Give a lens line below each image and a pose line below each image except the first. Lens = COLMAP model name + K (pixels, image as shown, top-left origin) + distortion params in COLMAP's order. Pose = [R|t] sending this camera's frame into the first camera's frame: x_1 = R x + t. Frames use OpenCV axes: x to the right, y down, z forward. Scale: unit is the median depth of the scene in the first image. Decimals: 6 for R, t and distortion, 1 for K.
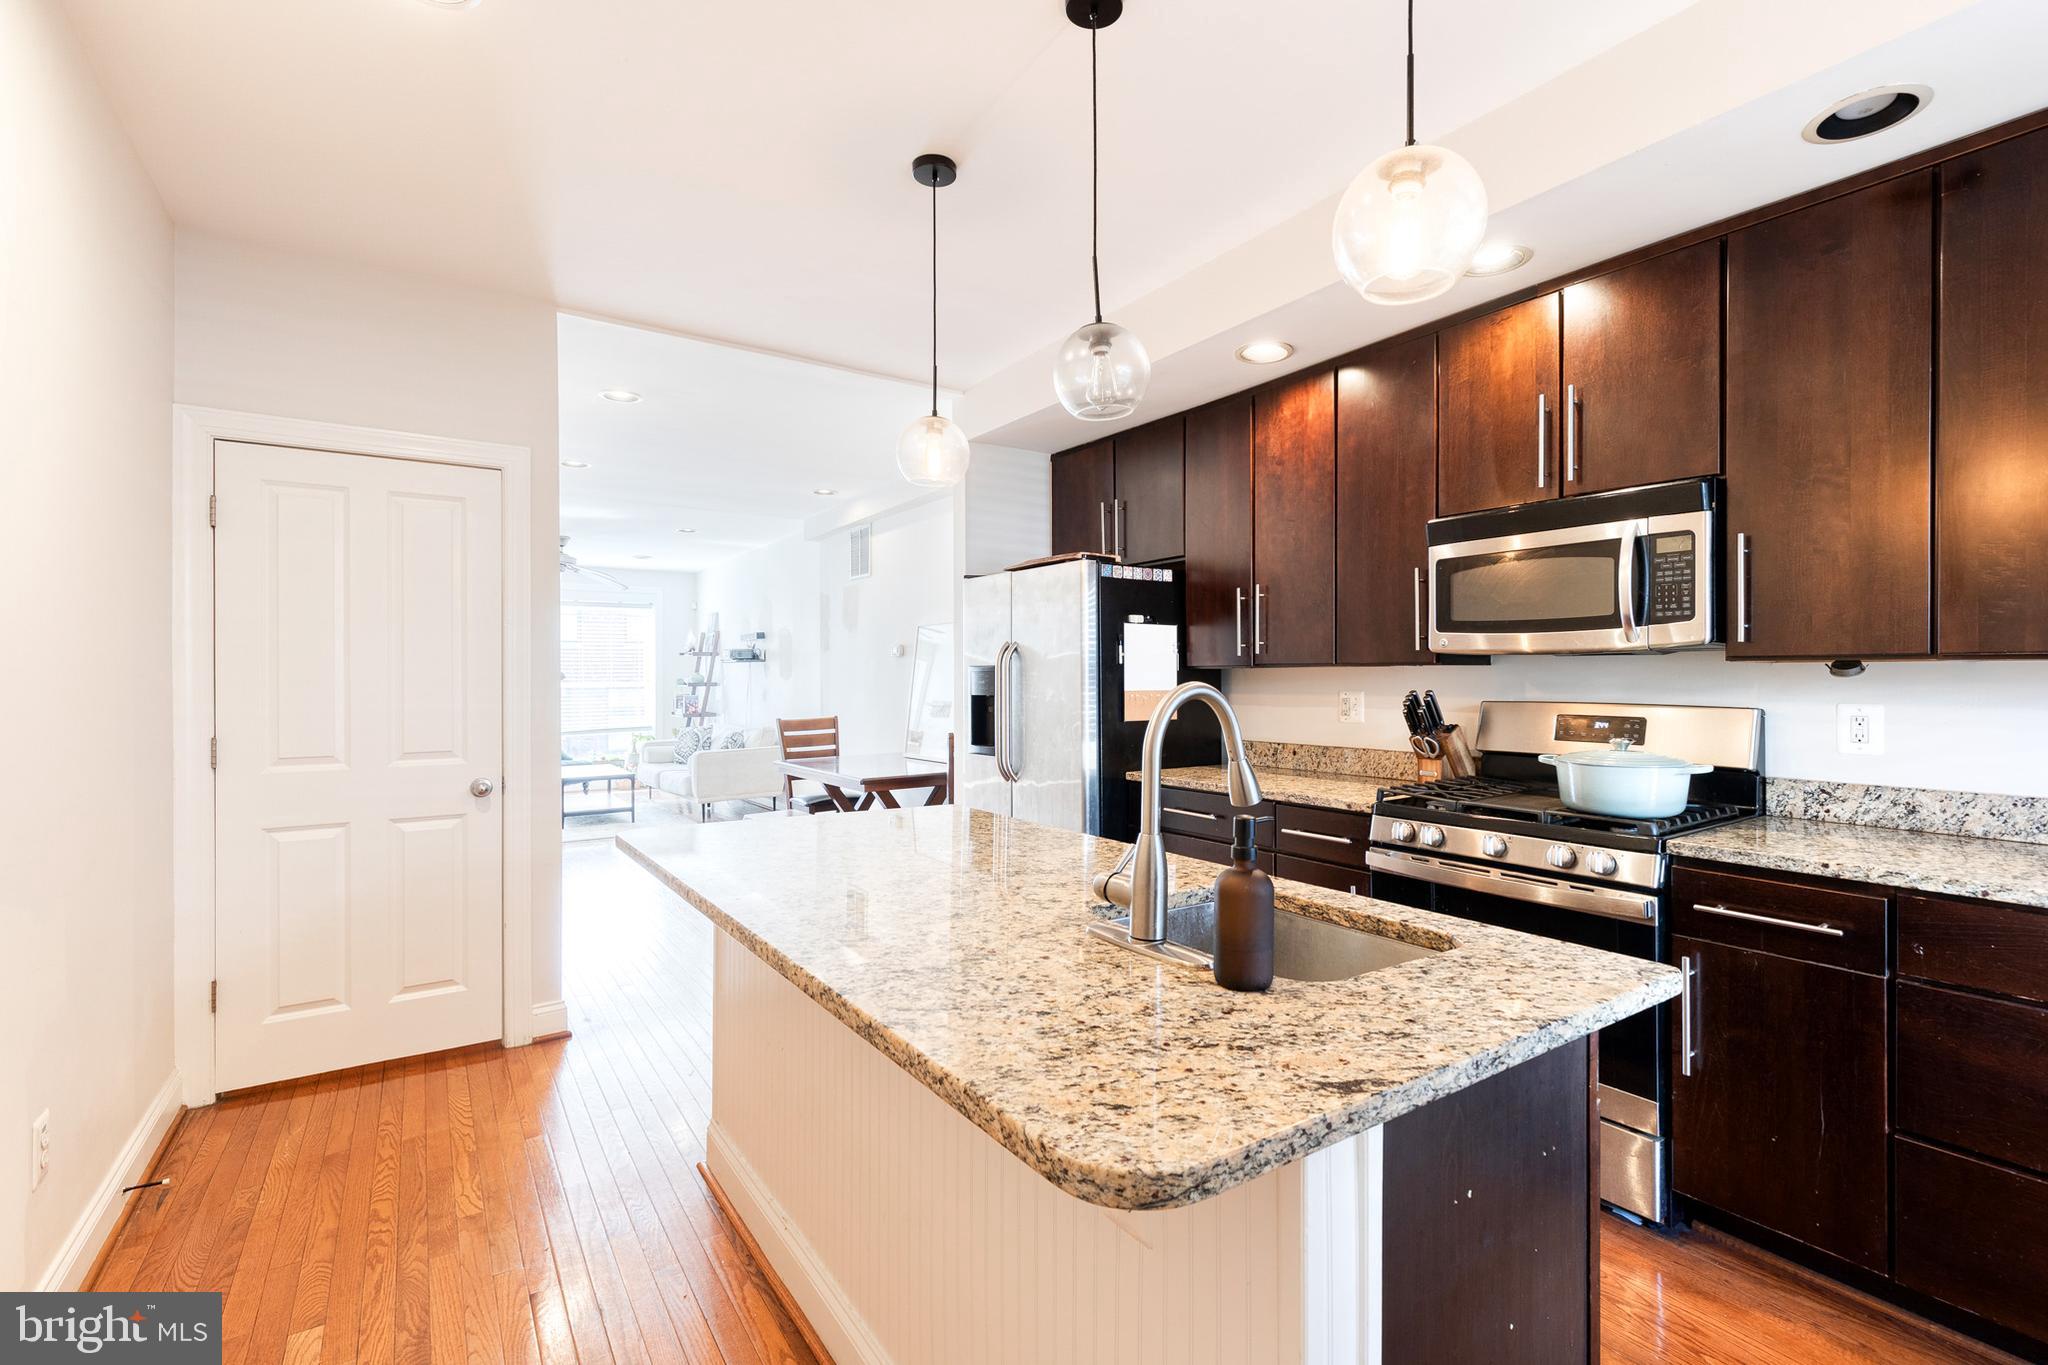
lens RADIAL K [[932.8, 0, 1047.5], [0, 932.8, 675.4], [0, 0, 1]] dist [0.010139, -0.001765]
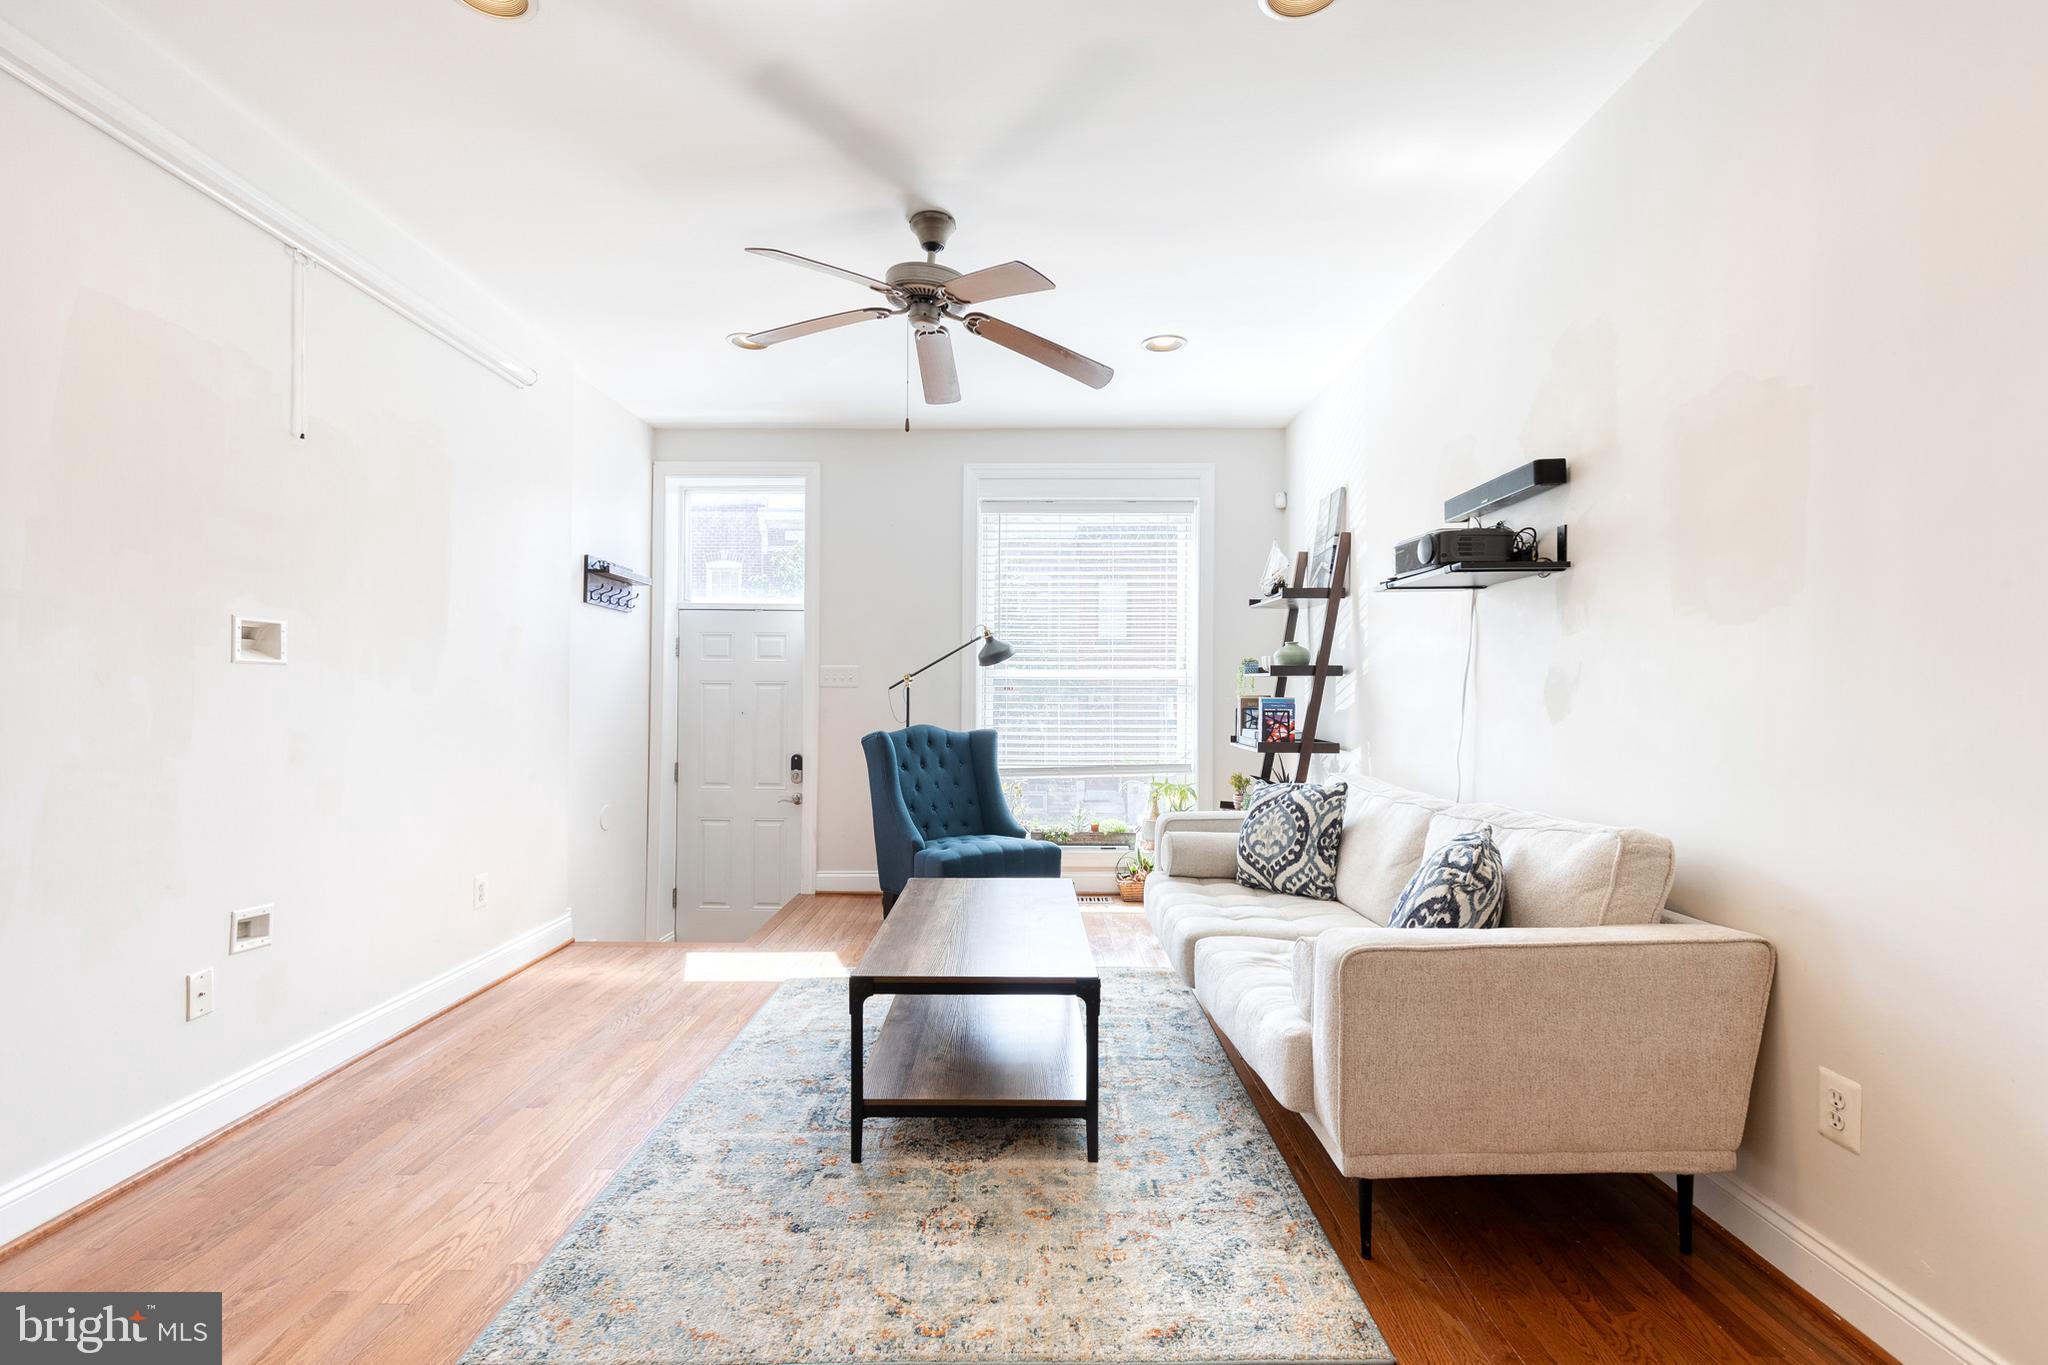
lens RADIAL K [[932.8, 0, 1006.2], [0, 932.8, 694.3], [0, 0, 1]] dist [0.010139, -0.001765]
pose [[0.815082, 0.009541, -0.579266, -0.783972], [-0.006094, 0.999950, 0.007896, 0.057922], [0.579313, -0.002906, 0.815100, 1.943724]]
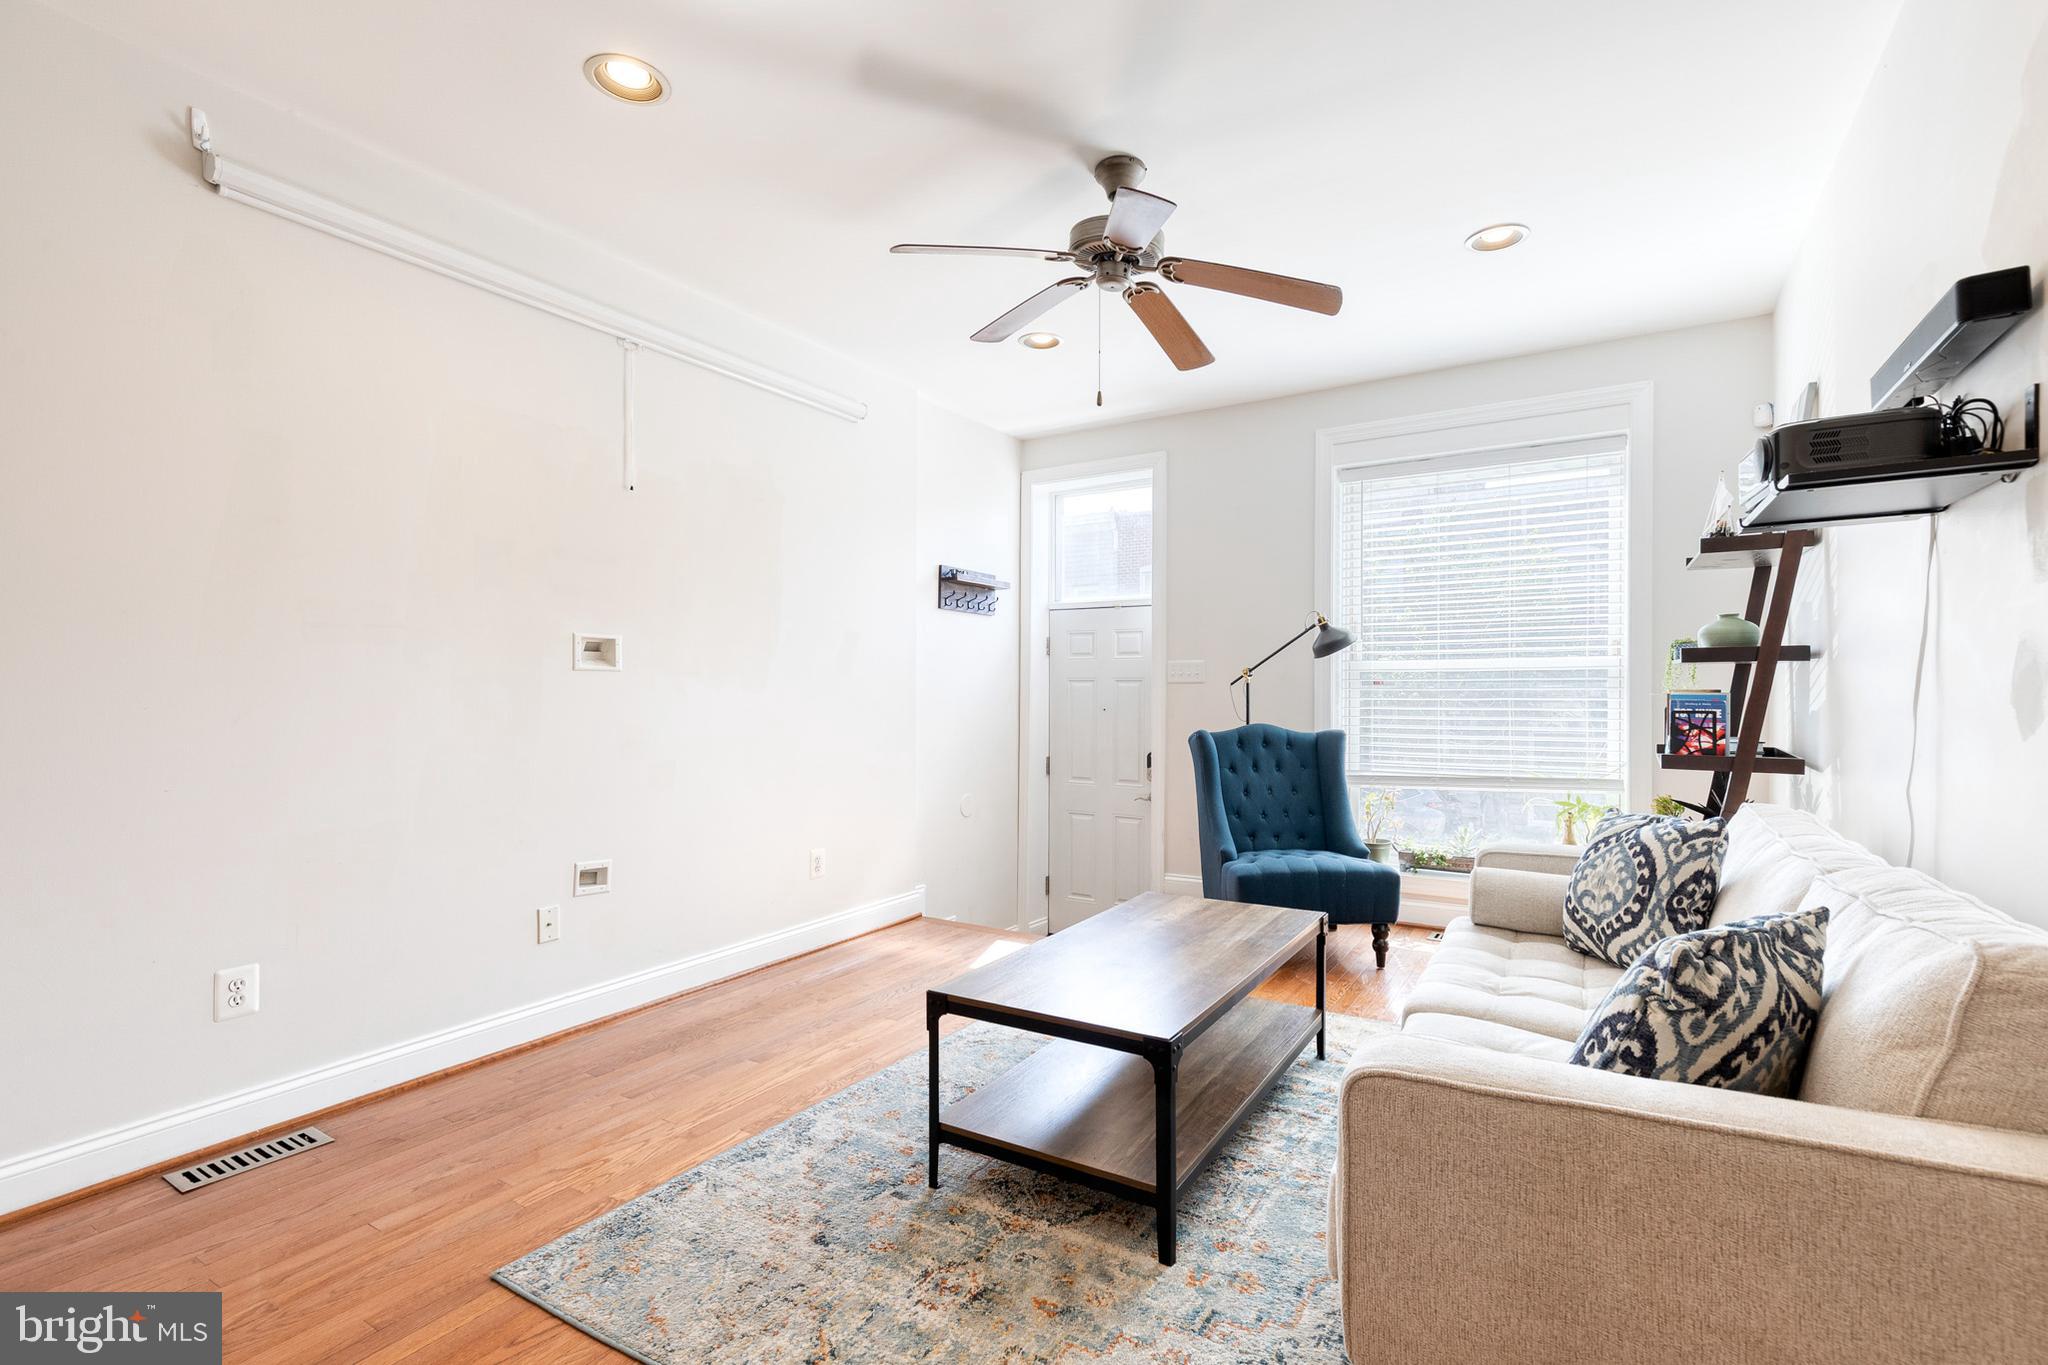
lens RADIAL K [[932.8, 0, 1038.5], [0, 932.8, 690.0], [0, 0, 1]] dist [0.010139, -0.001765]
pose [[0.407692, 0.006515, -0.913096, -0.649202], [0.004758, 0.999946, 0.009259, 0.056110], [0.913107, -0.008120, 0.407639, 2.238318]]
